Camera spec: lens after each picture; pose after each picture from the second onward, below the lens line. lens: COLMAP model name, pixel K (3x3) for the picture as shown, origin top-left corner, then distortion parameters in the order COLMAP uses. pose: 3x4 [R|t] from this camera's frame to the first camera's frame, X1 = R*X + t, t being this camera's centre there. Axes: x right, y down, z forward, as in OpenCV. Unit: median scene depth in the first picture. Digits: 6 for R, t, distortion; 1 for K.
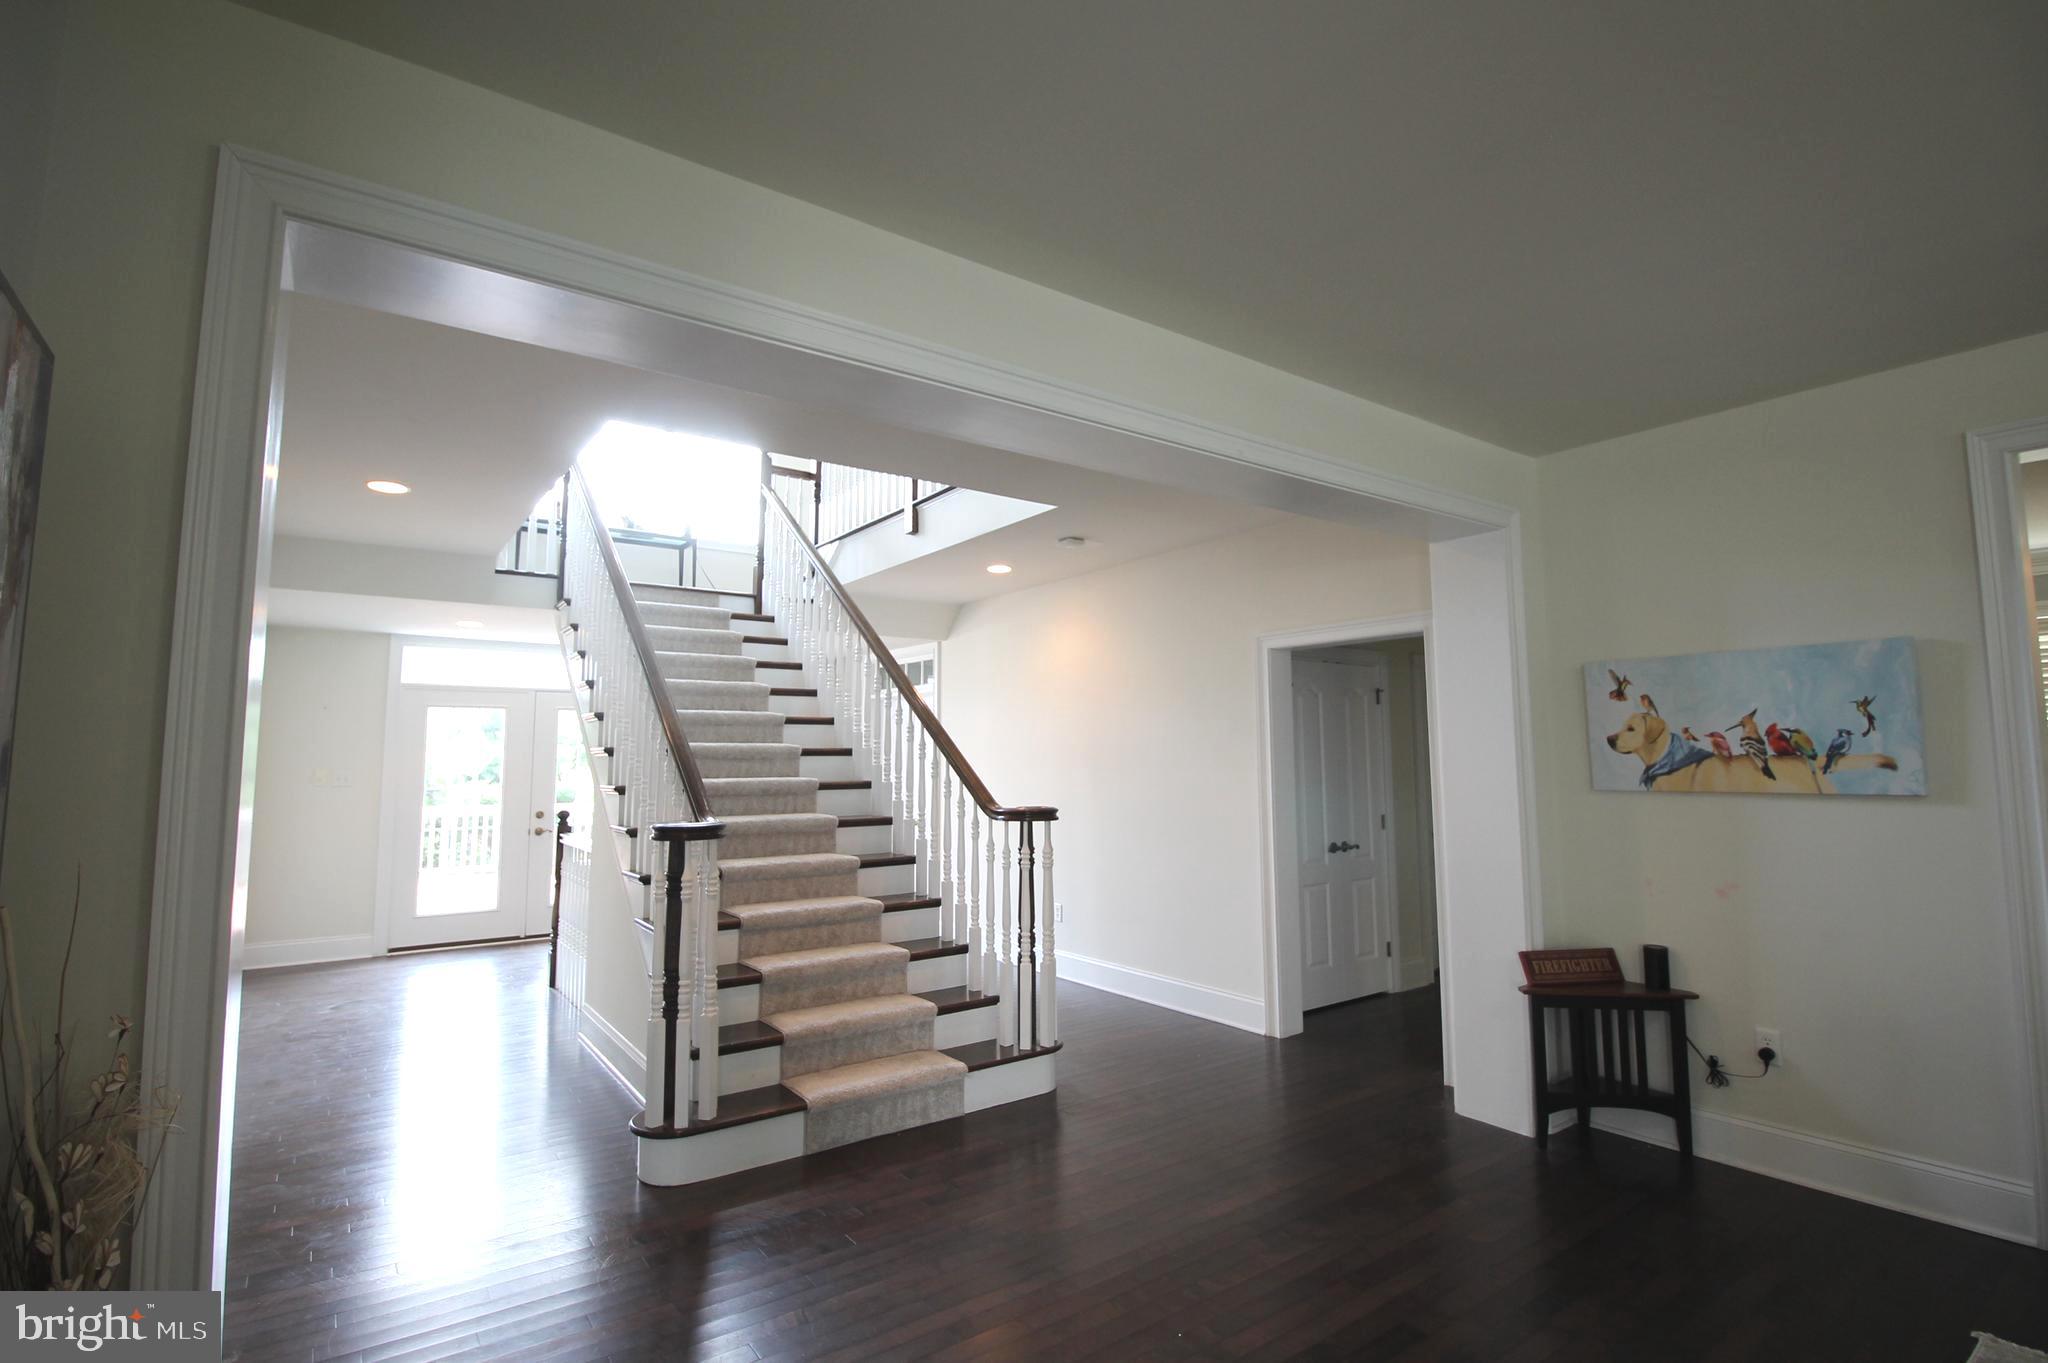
lens RADIAL K [[966.3, 0, 1022.9], [0, 966.3, 666.1], [0, 0, 1]] dist [-0.010919, -0.003162]
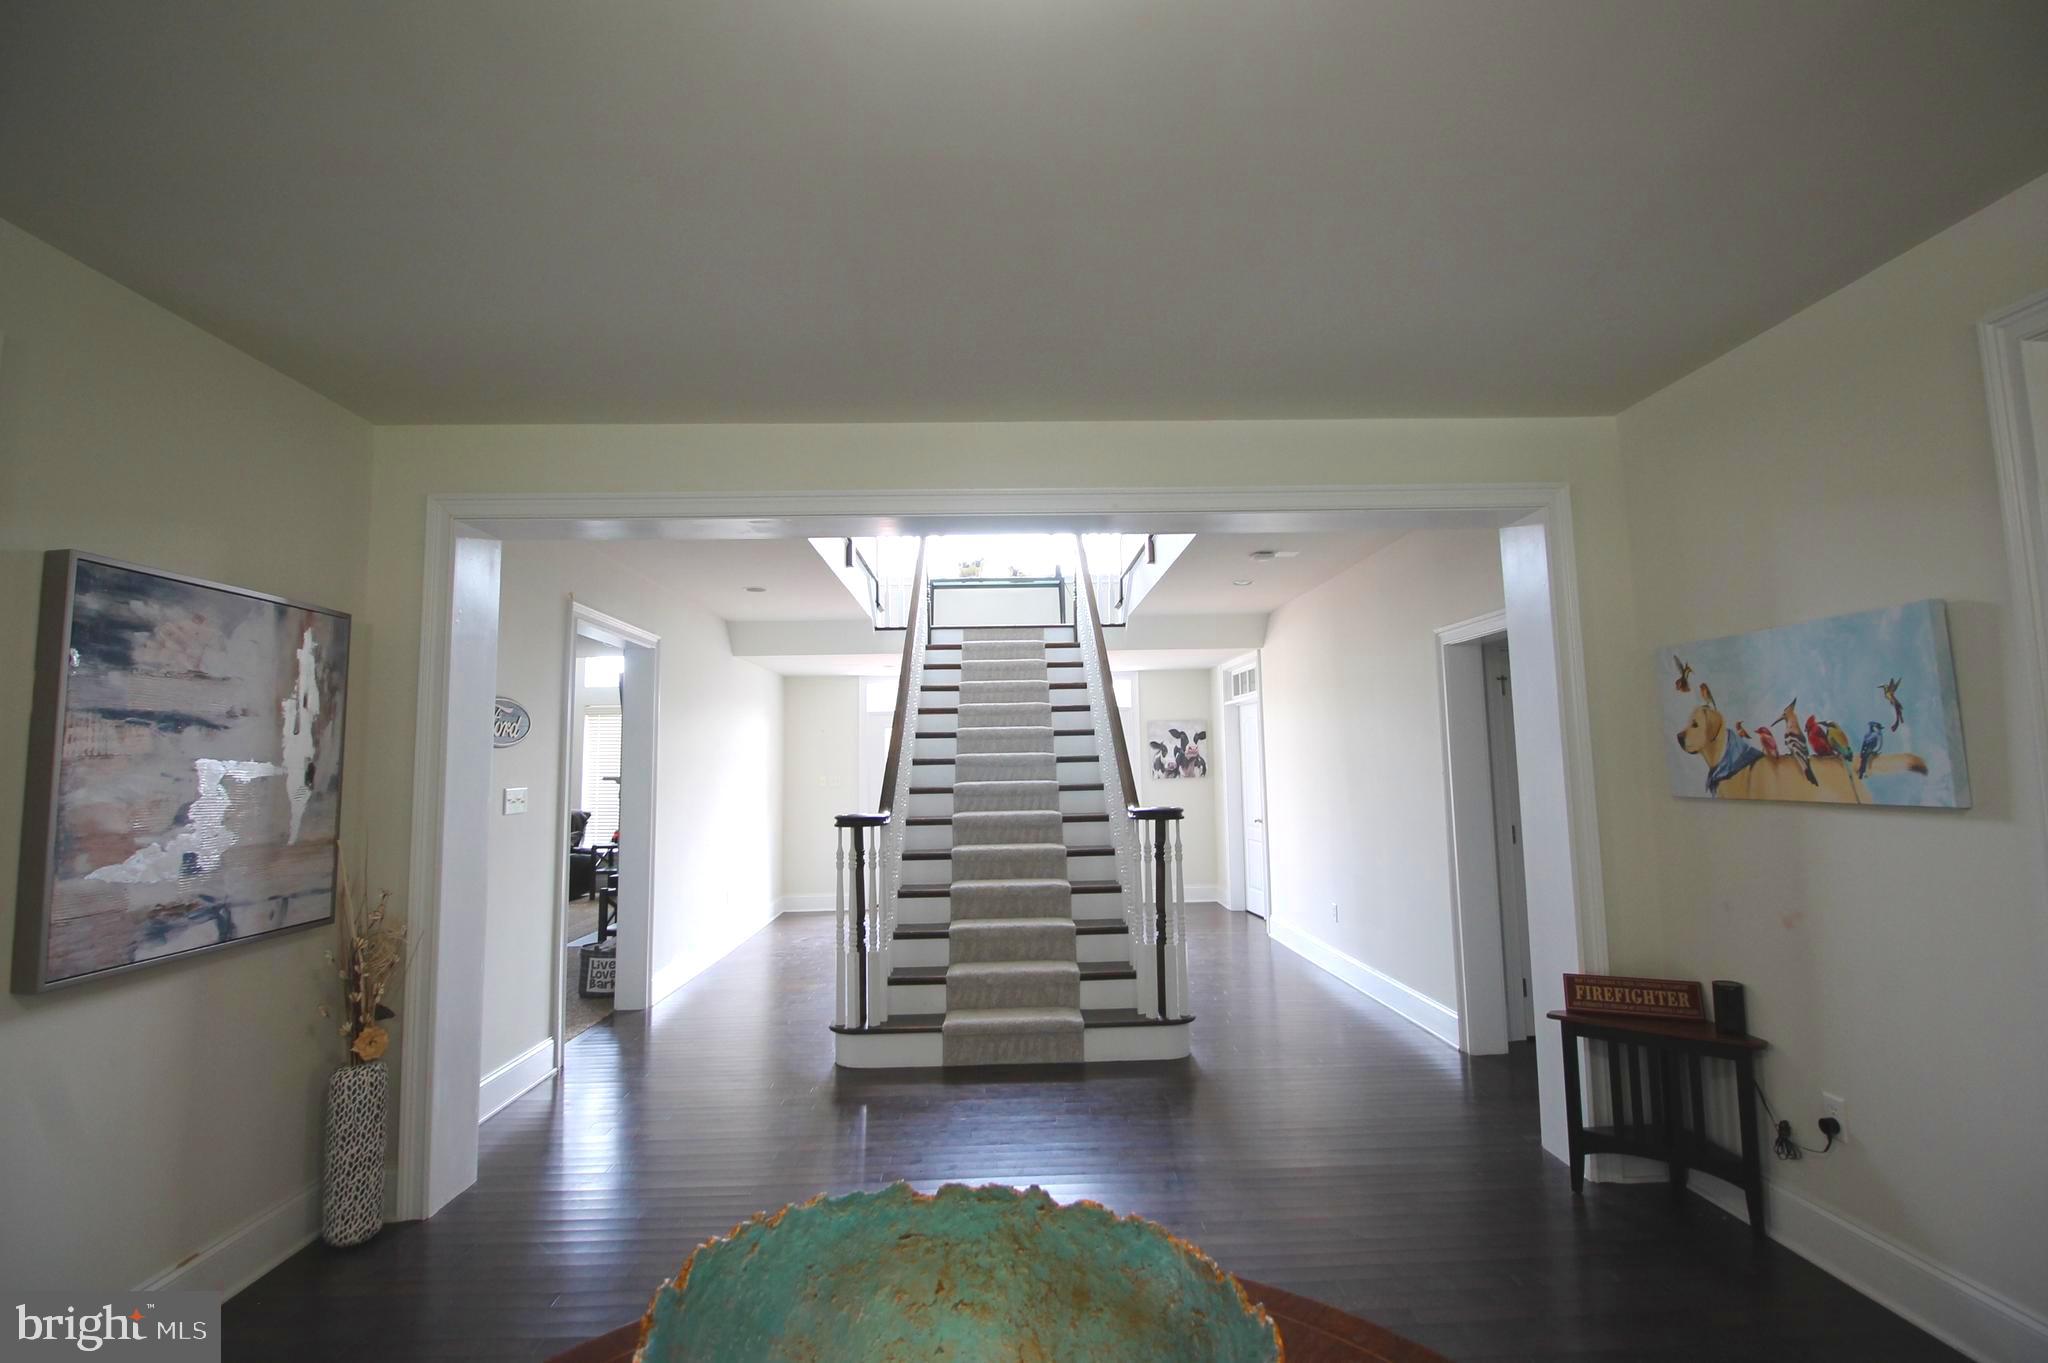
lens RADIAL K [[966.3, 0, 1014.3], [0, 966.3, 666.5], [0, 0, 1]] dist [-0.010919, -0.003162]
pose [[0.826382, -0.066515, -0.559167, 0.651713], [0.067360, 0.997546, -0.019111, -0.010713], [0.559066, -0.021873, 0.828835, -0.038960]]
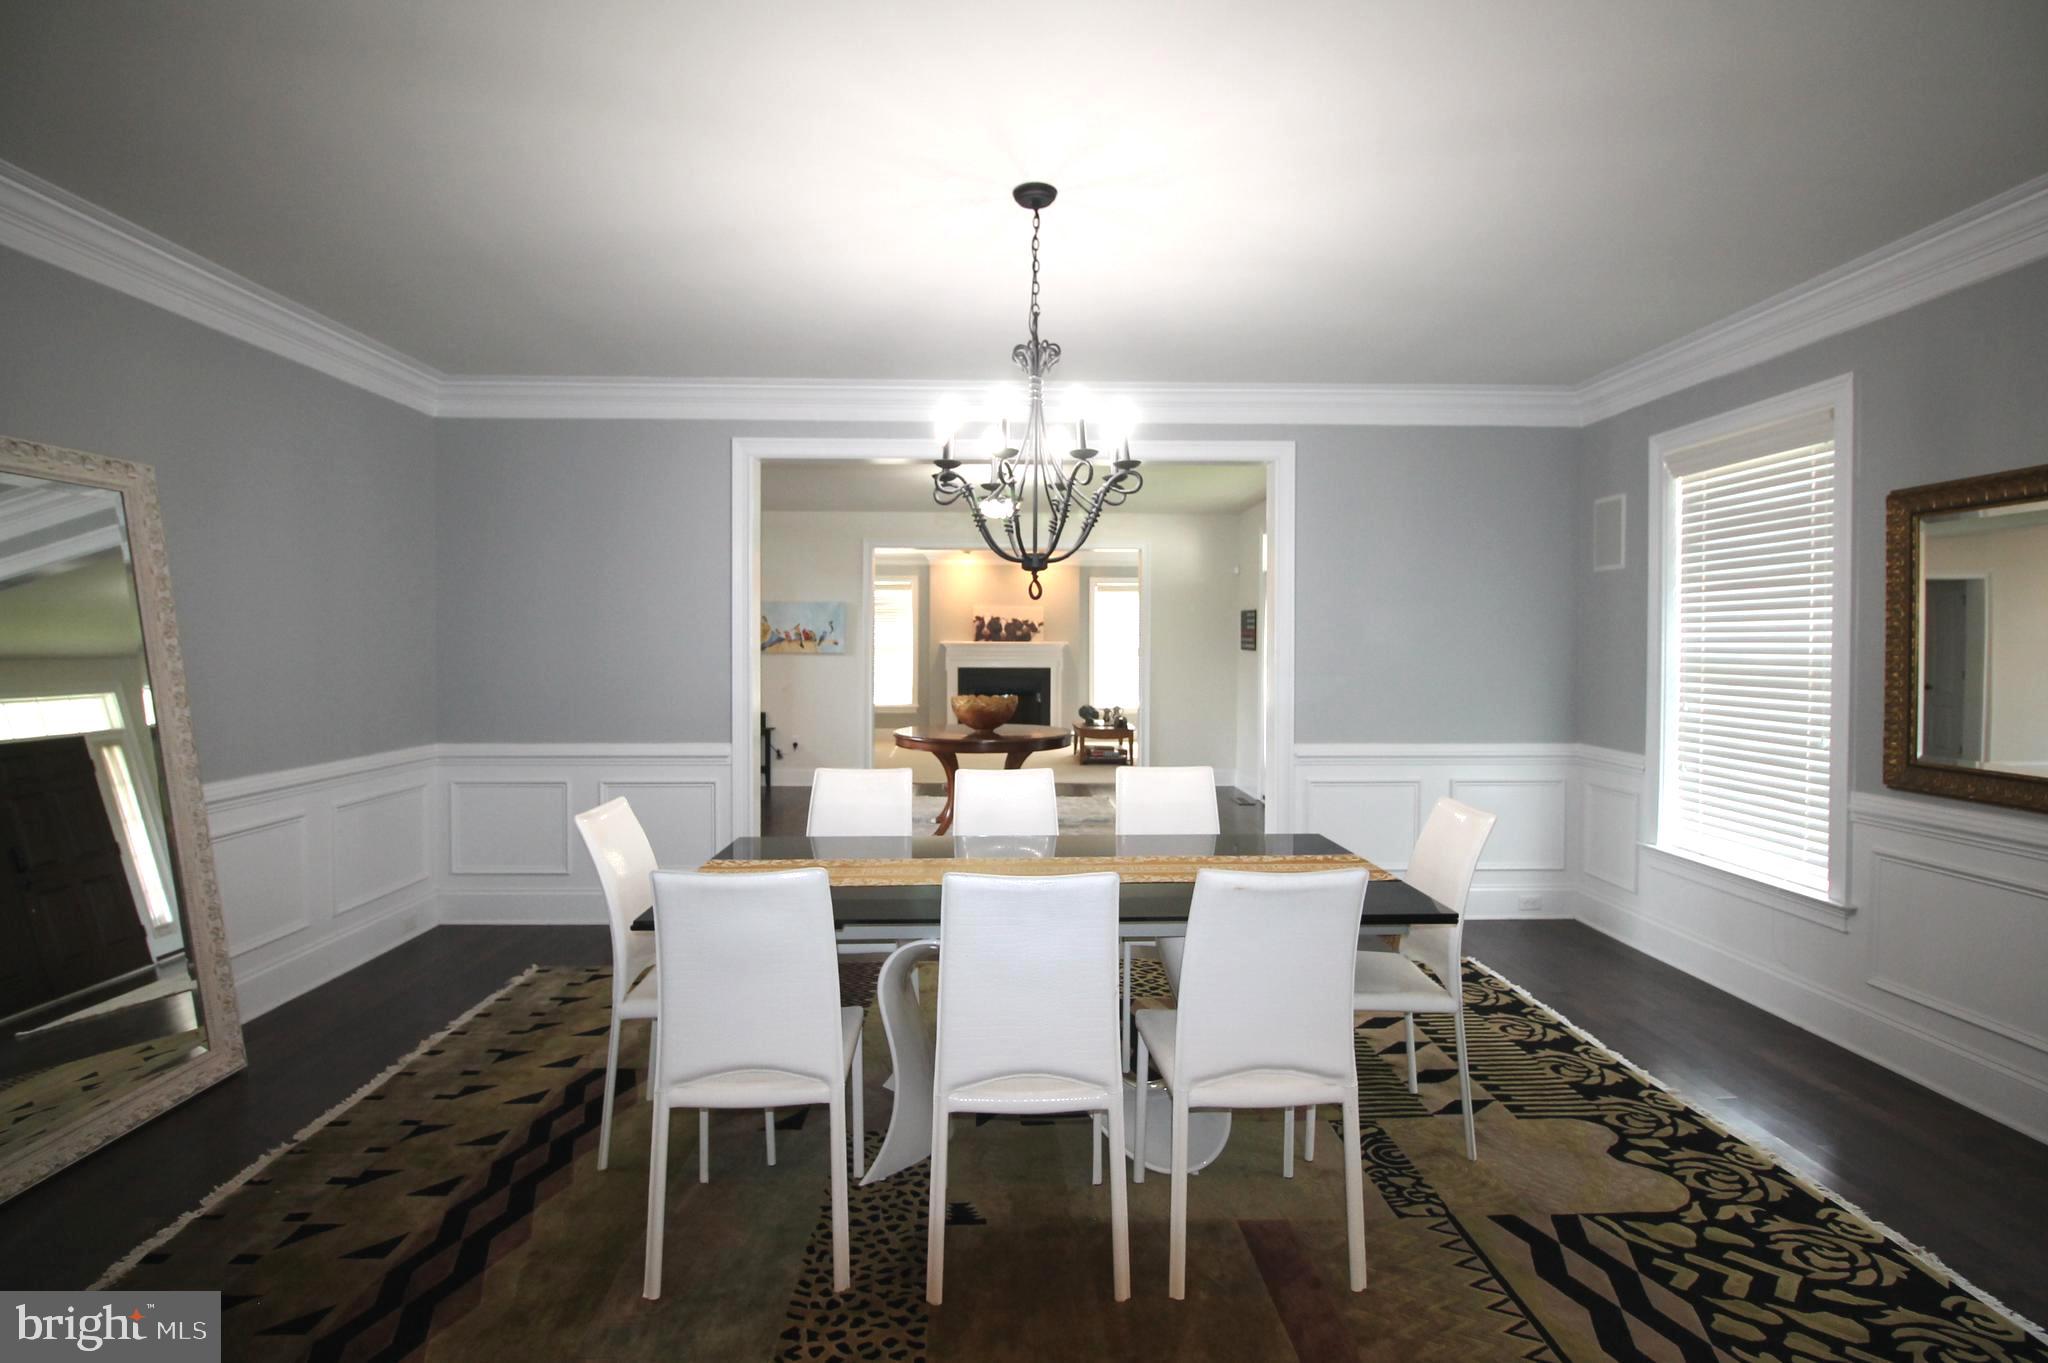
lens RADIAL K [[966.3, 0, 1023.7], [0, 966.3, 668.4], [0, 0, 1]] dist [-0.010919, -0.003162]
pose [[0.555366, -0.008559, 0.831562, -1.169520], [-0.087271, 0.993826, 0.068514, -0.071121], [-0.827014, -0.110622, 0.551190, -1.062664]]
